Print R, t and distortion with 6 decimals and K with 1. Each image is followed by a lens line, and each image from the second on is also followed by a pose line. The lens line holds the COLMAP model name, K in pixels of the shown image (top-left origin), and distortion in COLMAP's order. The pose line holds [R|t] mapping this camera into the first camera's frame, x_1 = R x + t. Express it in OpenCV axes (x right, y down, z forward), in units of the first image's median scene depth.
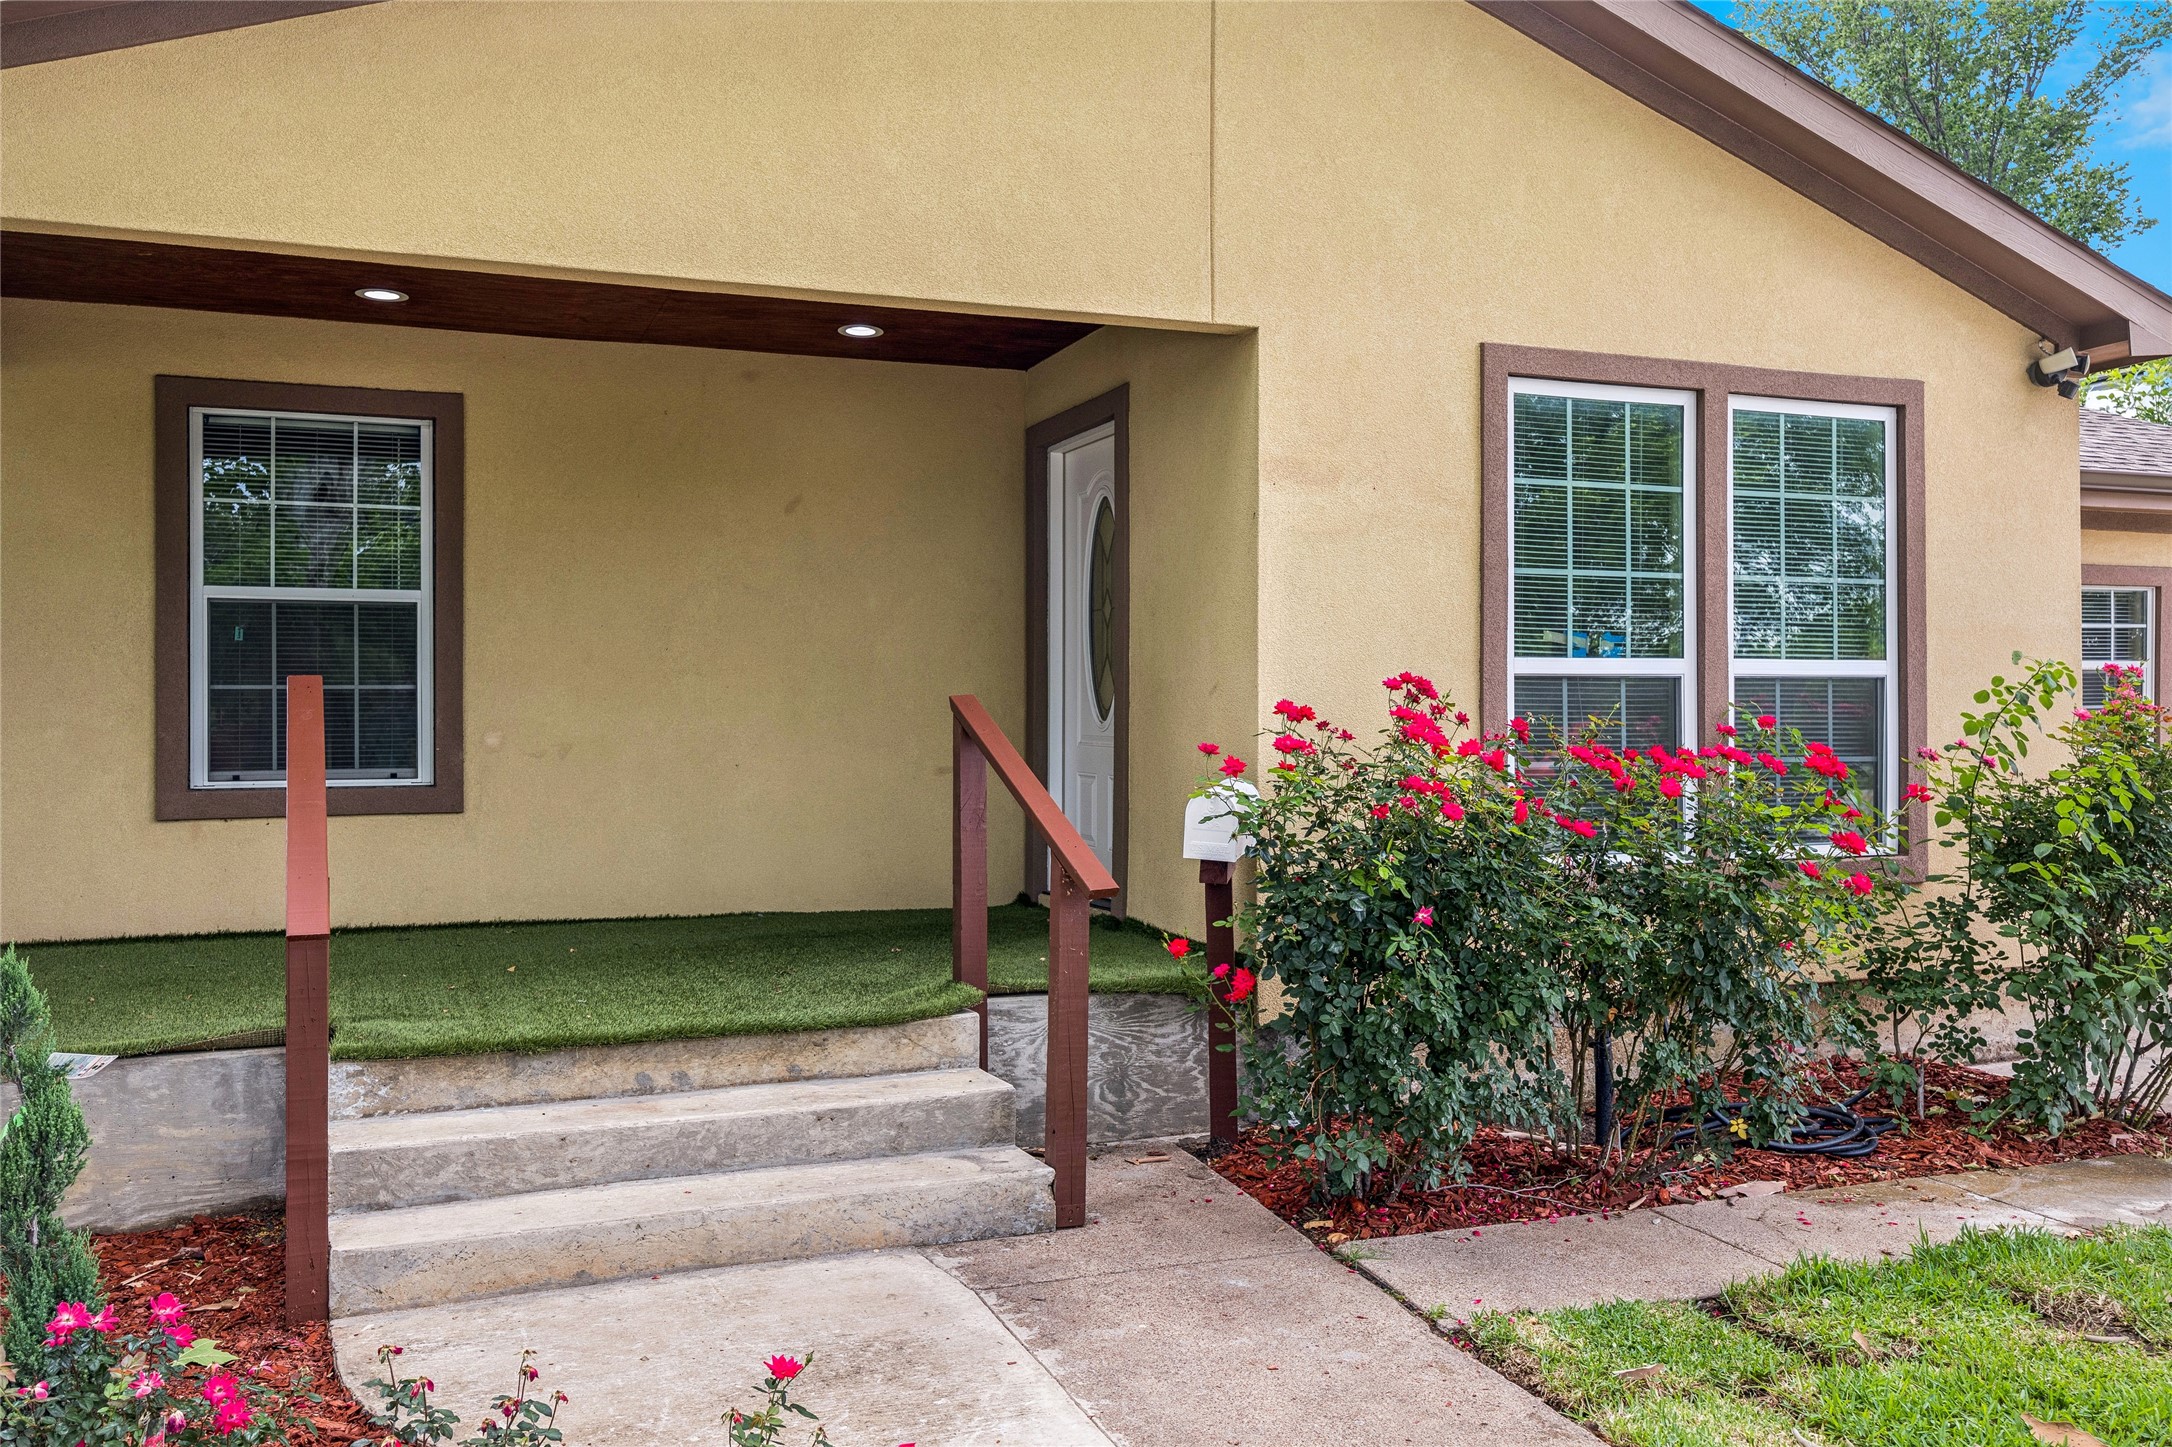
lens RADIAL K [[1685.9, 0, 1086.0], [0, 1685.9, 723.5], [0, 0, 1]] dist [0.006712, 0.001384]
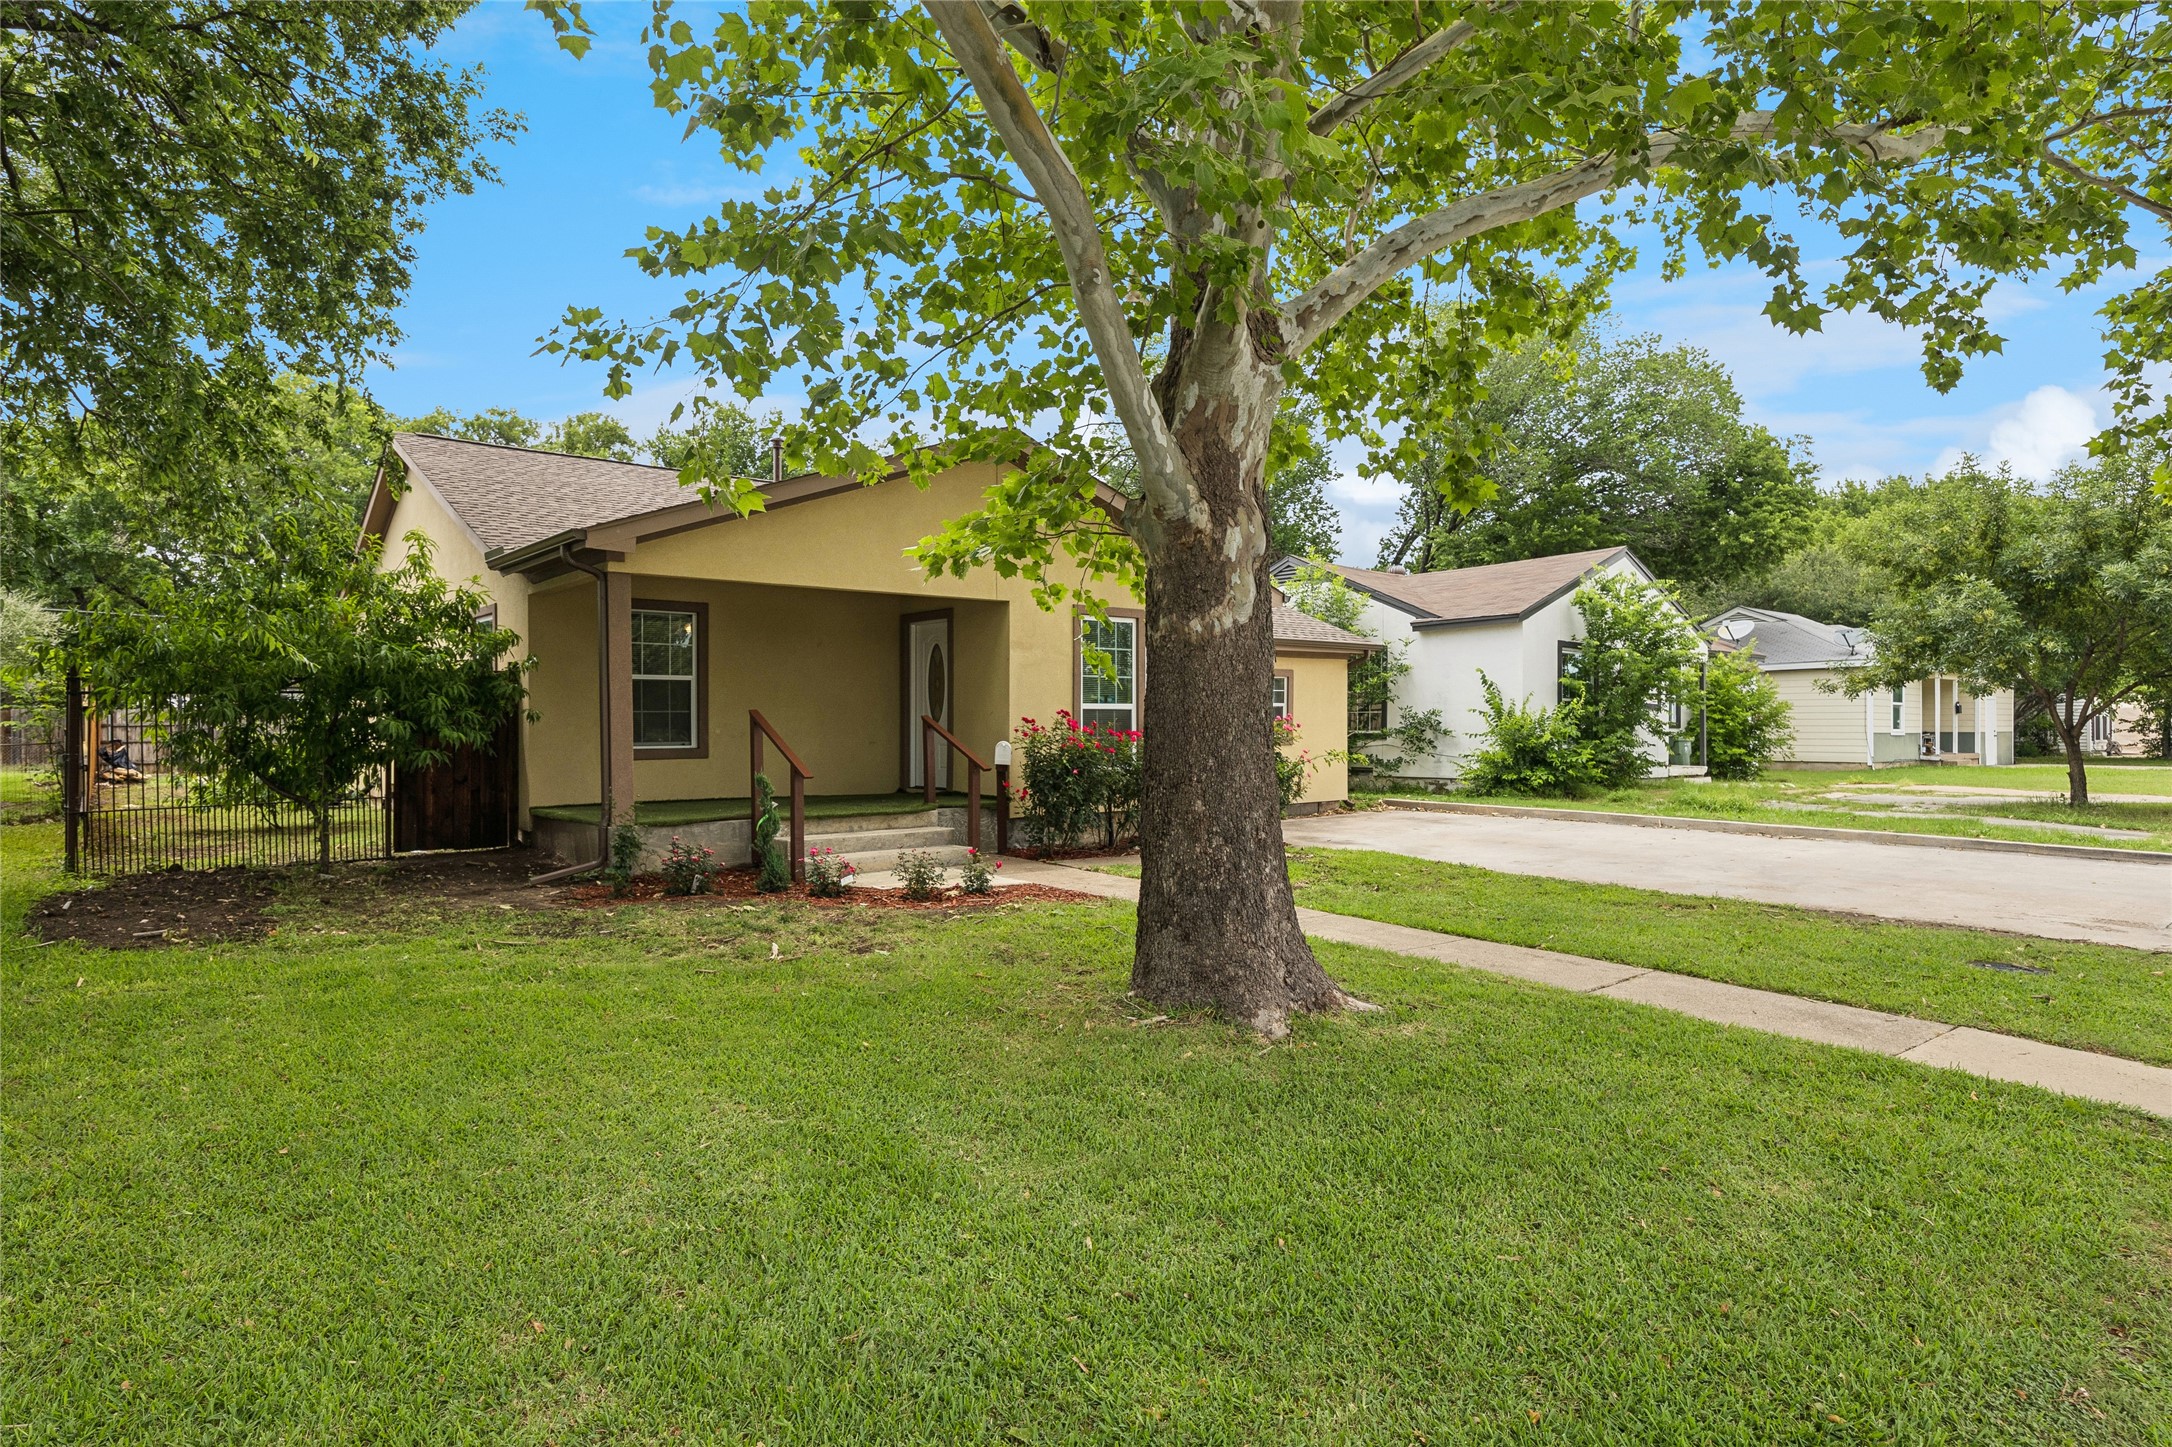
lens RADIAL K [[1082.1, 0, 1086.0], [0, 1082.1, 723.5], [0, 0, 1]] dist [0.000174, 0.000092]
pose [[0.951450, -0.000192, 0.307803, -0.370469], [0.001985, 0.999983, -0.005510, 0.009926], [-0.307797, 0.005854, 0.951434, -0.948006]]
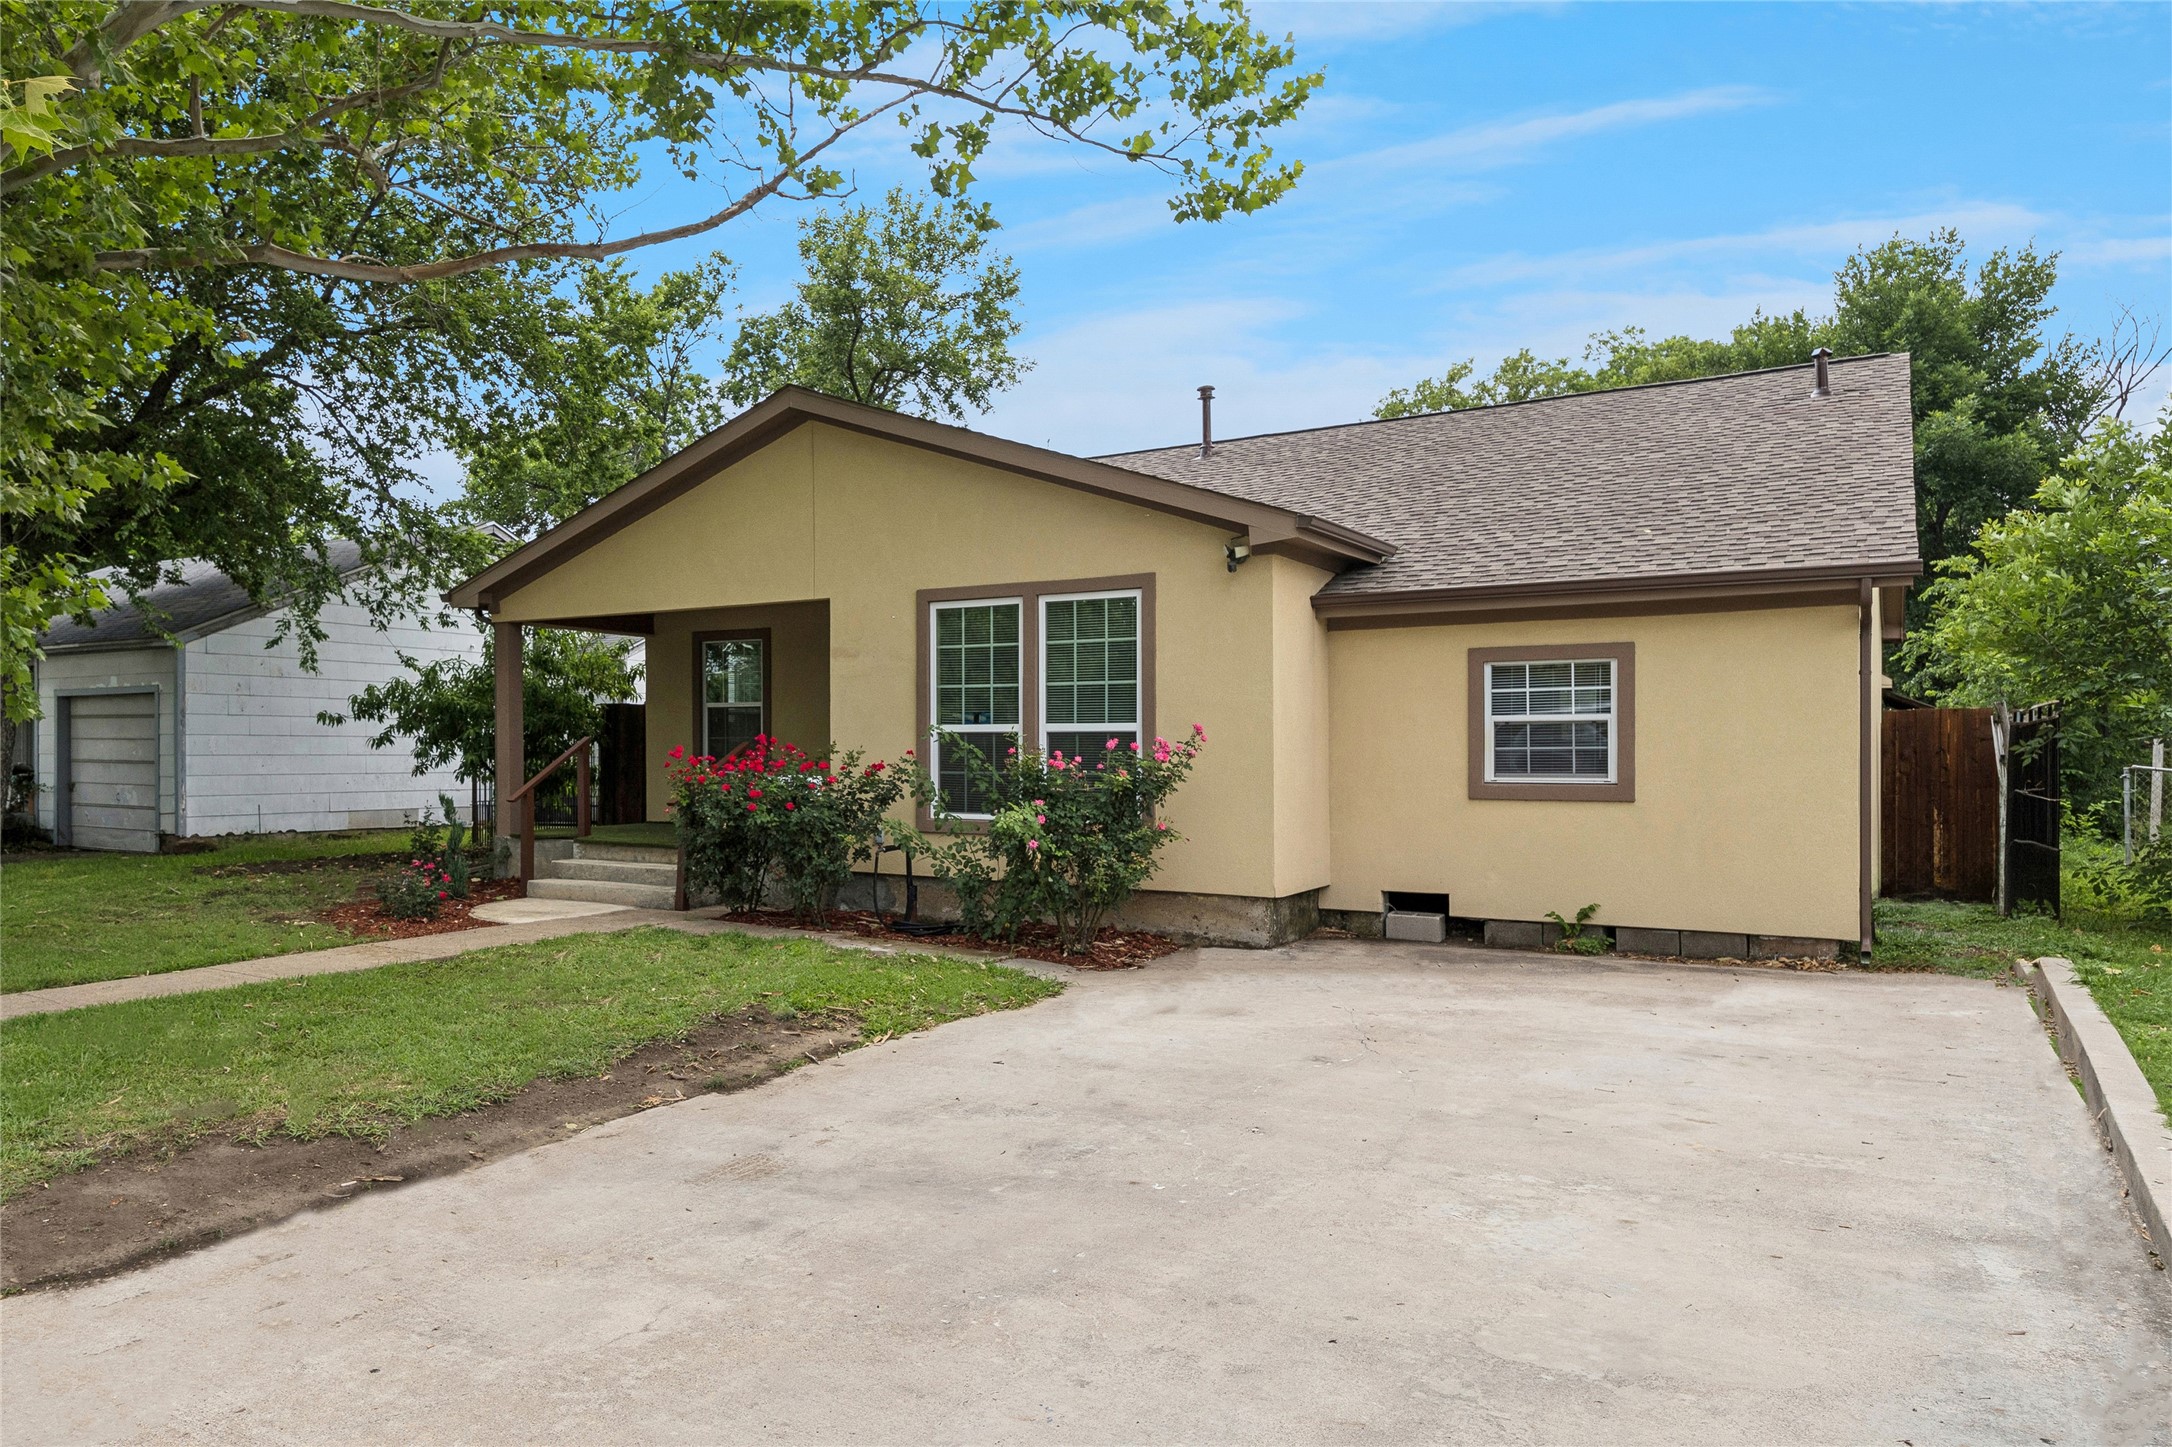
lens RADIAL K [[1356.3, 0, 1082.6], [0, 1356.3, 773.3], [0, 0, 1]] dist [-0.004607, -0.000395]
pose [[0.637615, 0.018515, -0.770133, 1.806362], [-0.009056, 0.999822, 0.016539, -0.005511], [0.770302, -0.003571, 0.637669, -0.020149]]
